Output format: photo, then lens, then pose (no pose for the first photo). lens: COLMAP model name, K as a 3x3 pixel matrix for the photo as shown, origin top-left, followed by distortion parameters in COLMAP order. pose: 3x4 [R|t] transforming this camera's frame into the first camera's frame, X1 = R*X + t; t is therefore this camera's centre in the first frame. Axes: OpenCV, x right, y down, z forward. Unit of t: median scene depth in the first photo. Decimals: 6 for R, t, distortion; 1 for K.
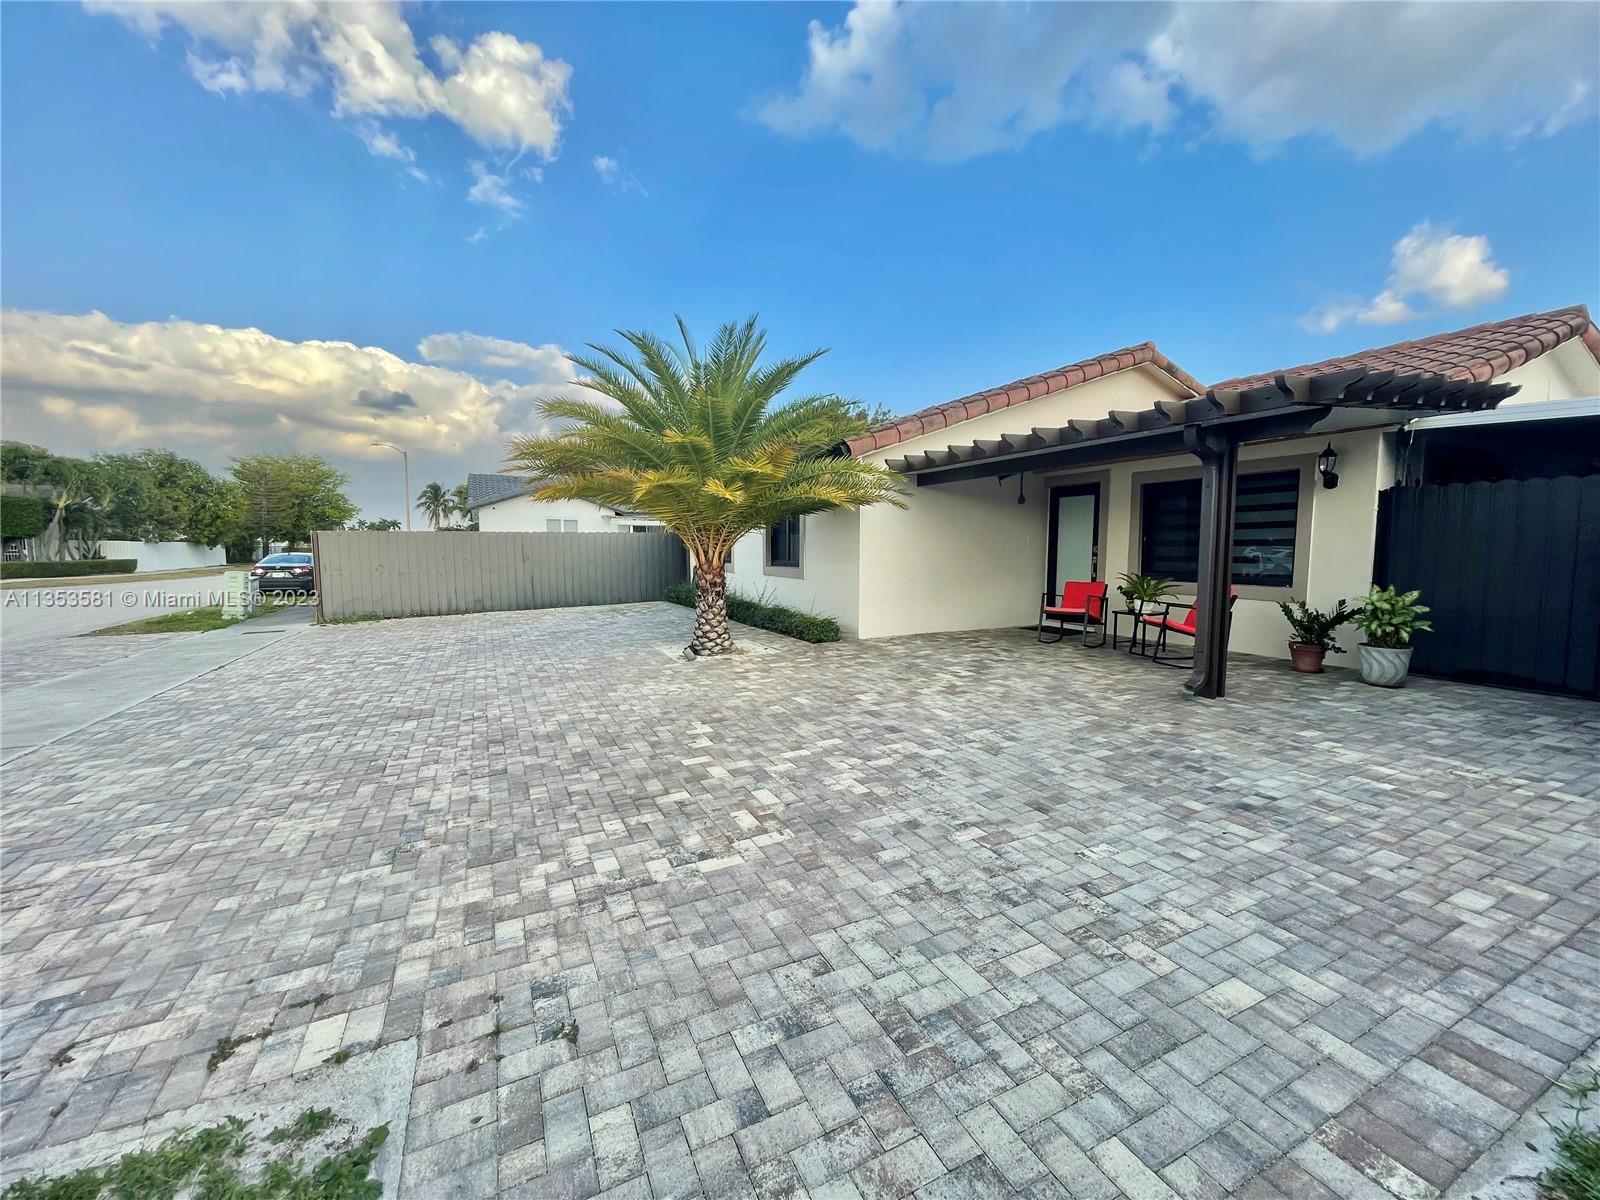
lens RADIAL K [[646.7, 0, 792.7], [0, 646.7, 605.0], [0, 0, 1]] dist [-0.007396, 0.000233]
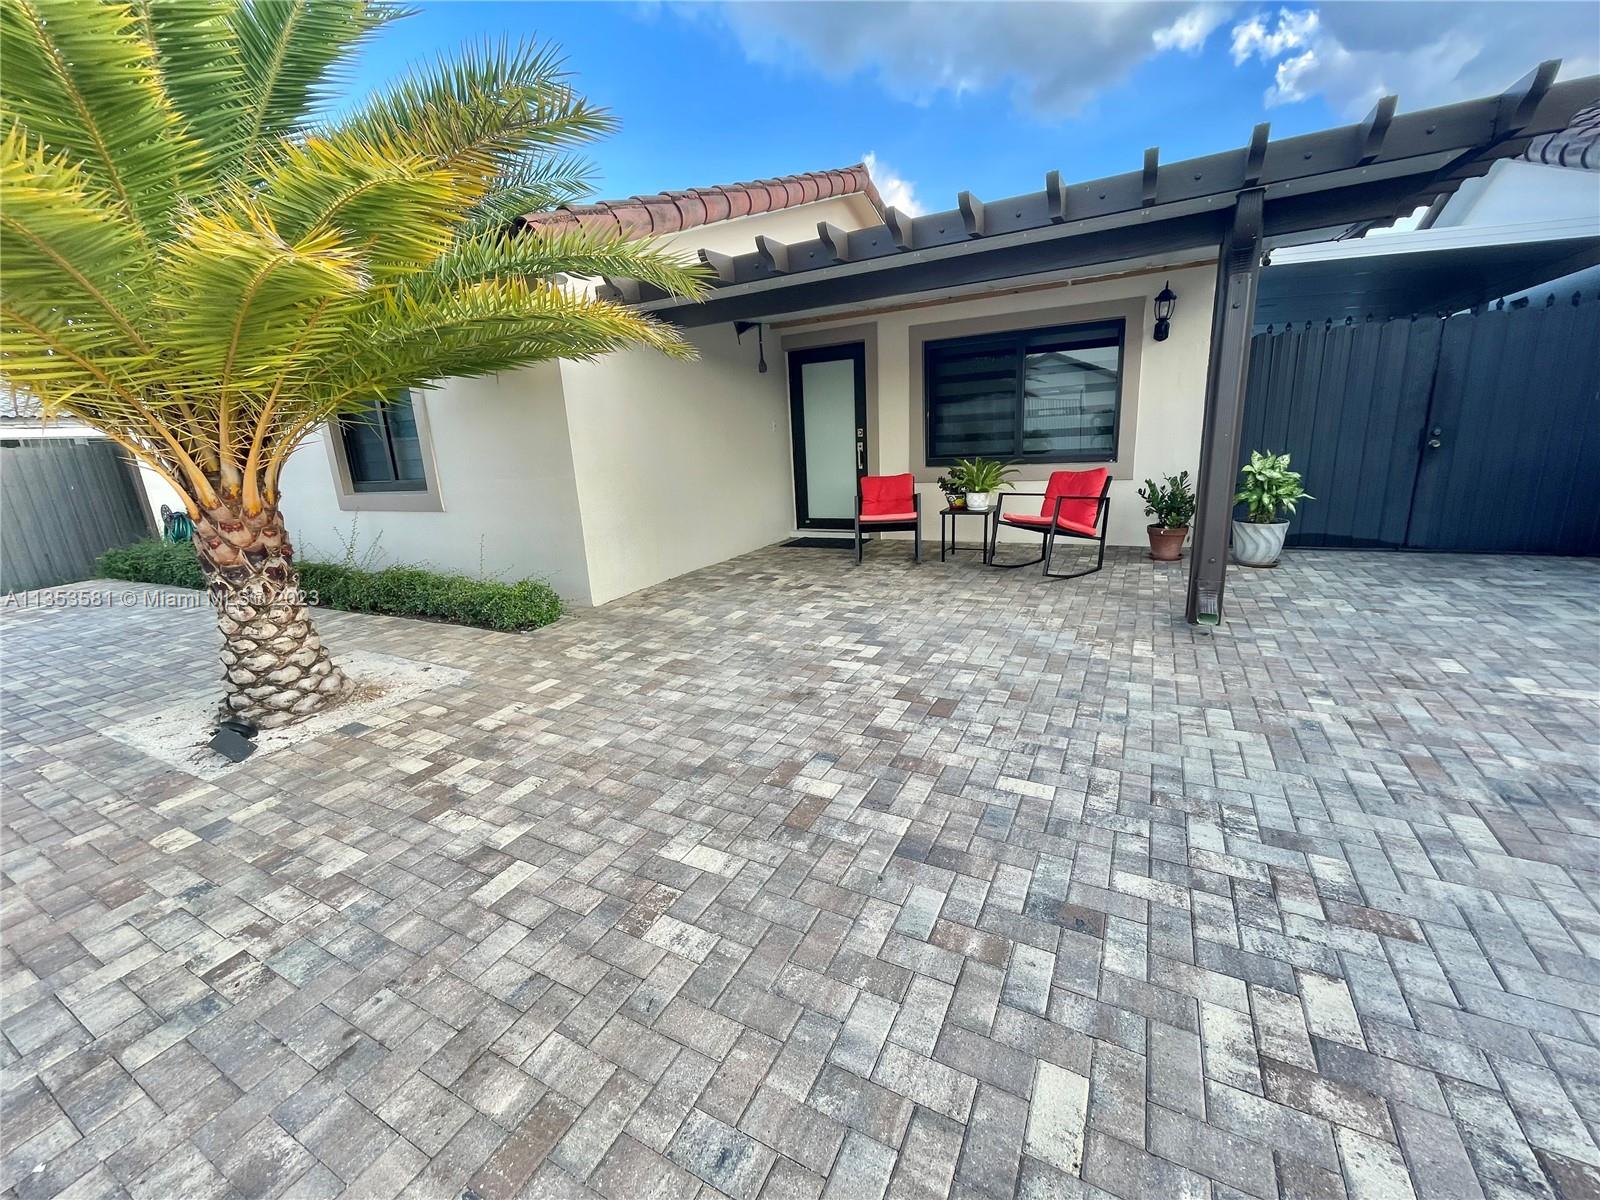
lens RADIAL K [[645.3, 0, 794.7], [0, 645.3, 600.2], [0, 0, 1]] dist [-0.000746, -0.000026]
pose [[0.804946, -0.187940, 0.562798, -0.100714], [0.106279, 0.978840, 0.174866, -0.045423], [-0.583753, -0.080944, 0.807887, 0.561996]]
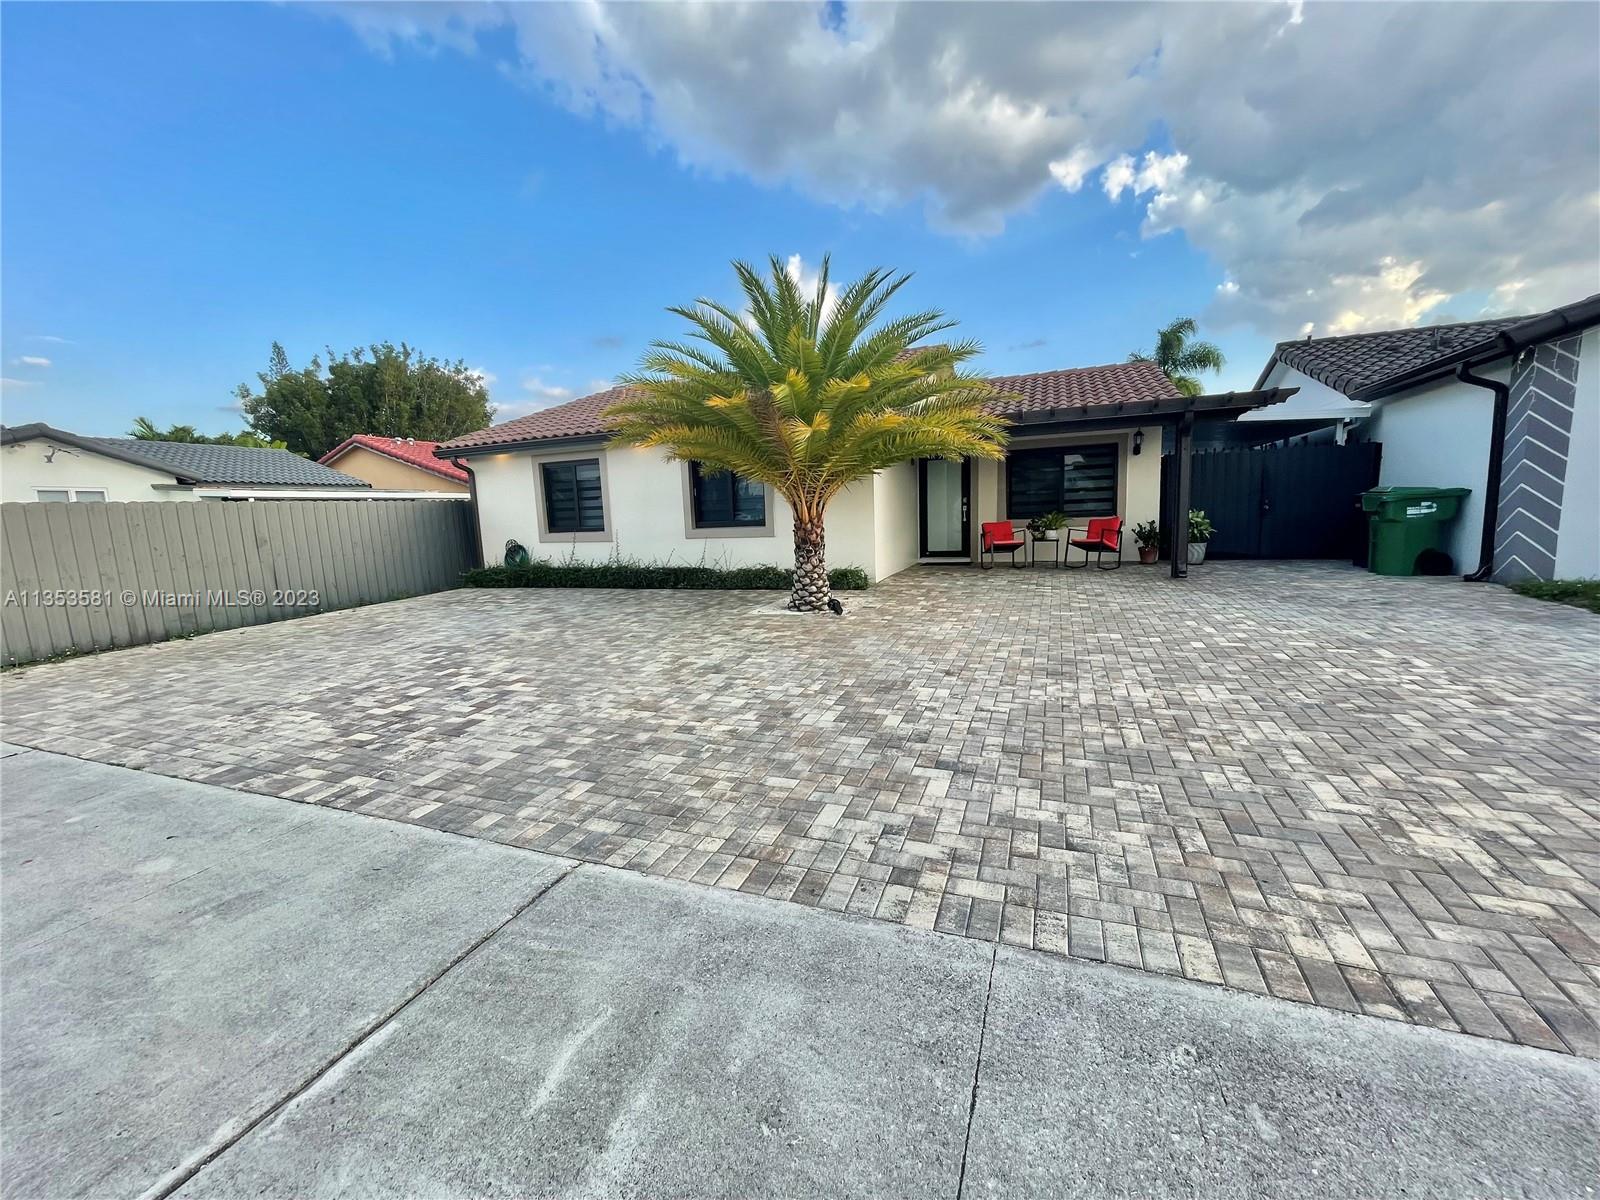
lens RADIAL K [[645.3, 0, 794.7], [0, 645.3, 600.2], [0, 0, 1]] dist [-0.000746, -0.000026]
pose [[0.740551, -0.122136, 0.660807, -0.973033], [0.100307, 0.992419, 0.071016, -0.014422], [-0.664471, 0.013692, 0.747188, 0.341499]]
